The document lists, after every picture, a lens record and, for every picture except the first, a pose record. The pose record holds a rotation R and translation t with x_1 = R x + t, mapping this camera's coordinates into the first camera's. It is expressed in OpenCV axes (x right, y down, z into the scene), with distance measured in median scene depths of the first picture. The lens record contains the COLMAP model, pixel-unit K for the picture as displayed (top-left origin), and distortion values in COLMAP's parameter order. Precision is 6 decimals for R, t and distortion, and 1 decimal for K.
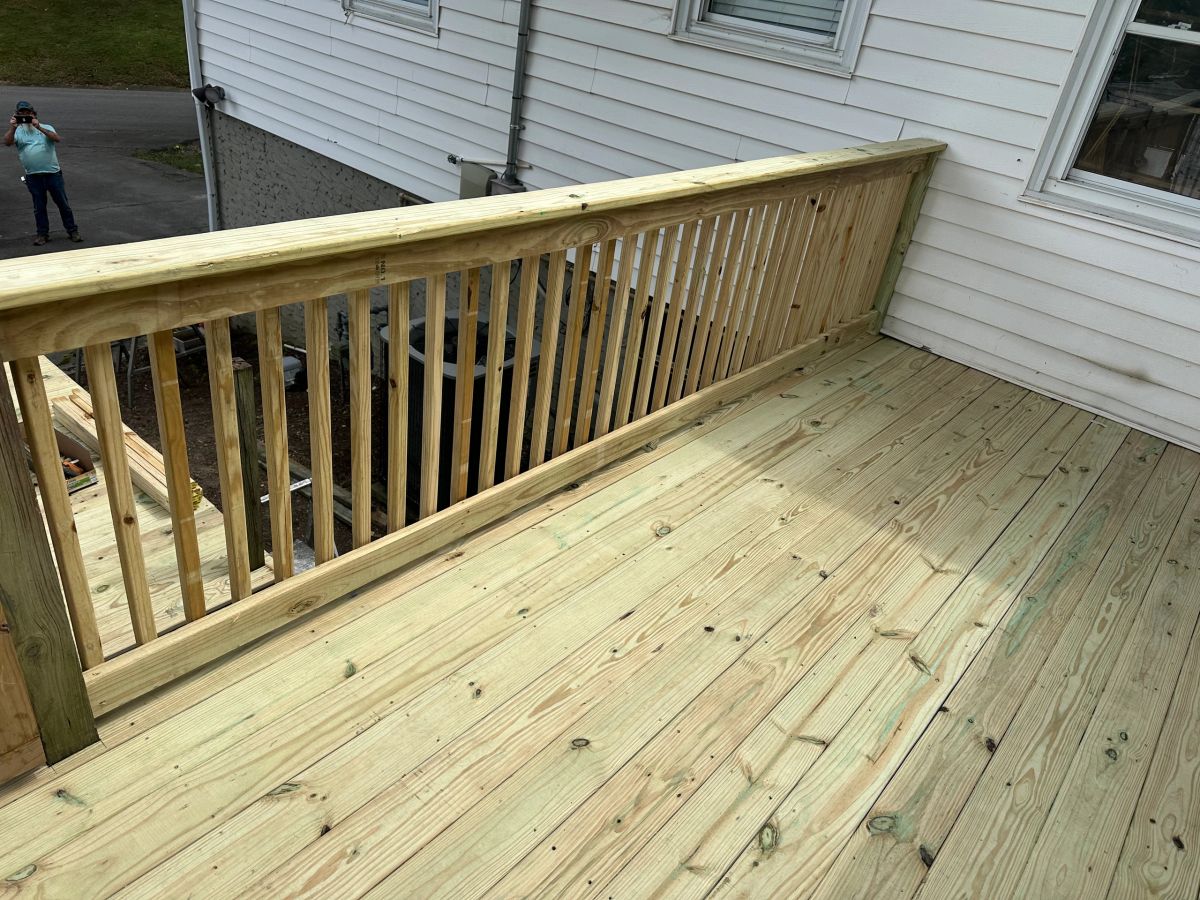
lens RADIAL K [[857.0, 0, 617.3], [0, 857.0, 454.0], [0, 0, 1]] dist [0.110232, -0.145341]
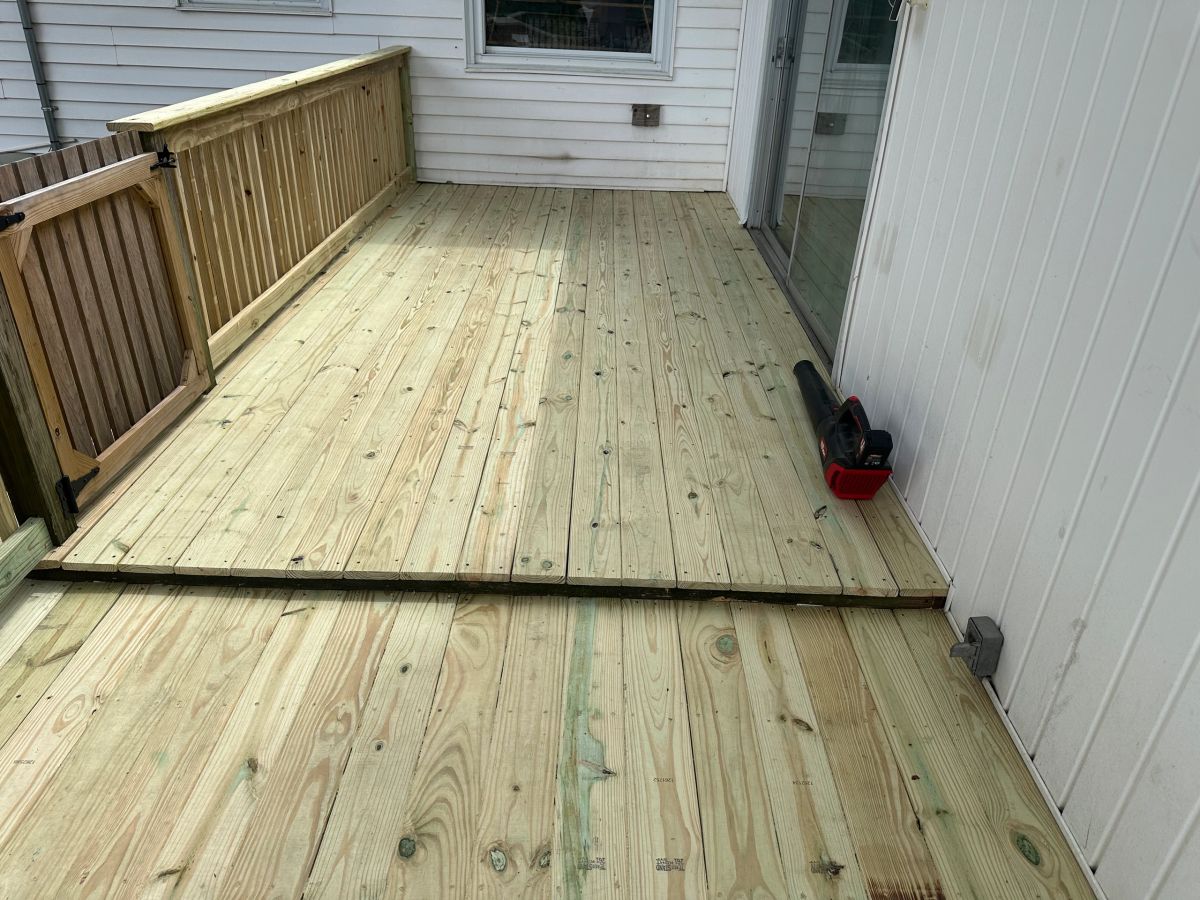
lens RADIAL K [[857.0, 0, 617.3], [0, 857.0, 454.0], [0, 0, 1]] dist [0.110232, -0.145341]
pose [[0.767453, -0.399929, 0.501072, -0.606475], [0.384845, 0.912477, 0.138853, 0.348840], [-0.512748, 0.086272, 0.854194, -0.688939]]
